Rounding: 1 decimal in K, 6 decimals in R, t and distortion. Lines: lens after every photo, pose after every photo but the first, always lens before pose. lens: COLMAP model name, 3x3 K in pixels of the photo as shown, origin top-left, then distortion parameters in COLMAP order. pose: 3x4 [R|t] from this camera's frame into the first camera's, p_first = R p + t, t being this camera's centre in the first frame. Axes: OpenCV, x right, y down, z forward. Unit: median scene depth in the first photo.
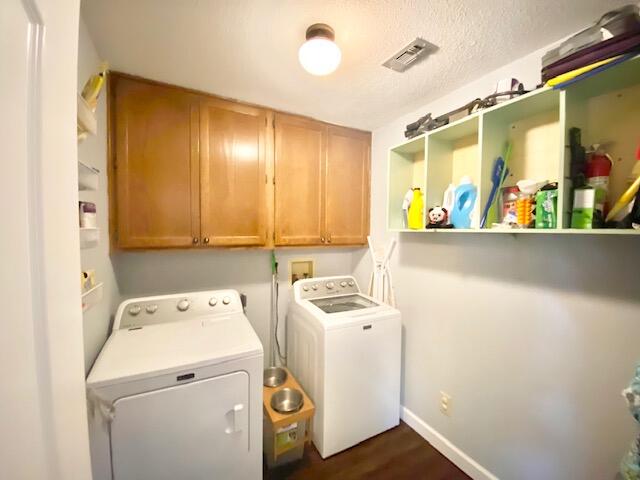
lens RADIAL K [[259.0, 0, 320.0], [0, 259.0, 240.0], [0, 0, 1]] dist [0.021243, -0.021984]
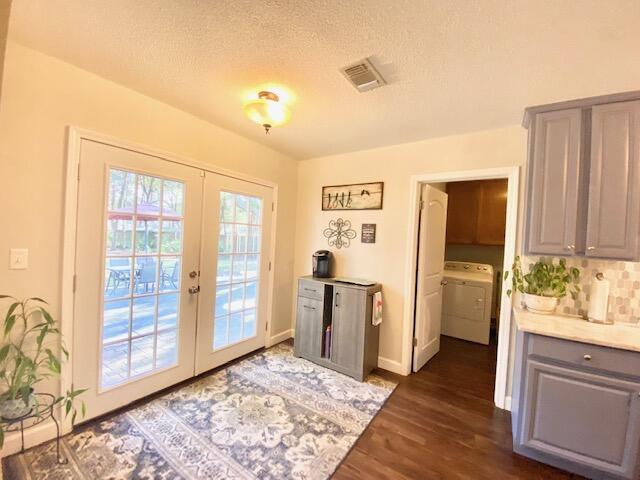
lens RADIAL K [[259.0, 0, 320.0], [0, 259.0, 240.0], [0, 0, 1]] dist [0.021243, -0.021984]
pose [[0.467488, 0.026104, -0.883614, 0.982679], [-0.069508, 0.997555, -0.007304, 0.105849], [0.881263, 0.064833, 0.468159, -1.373802]]
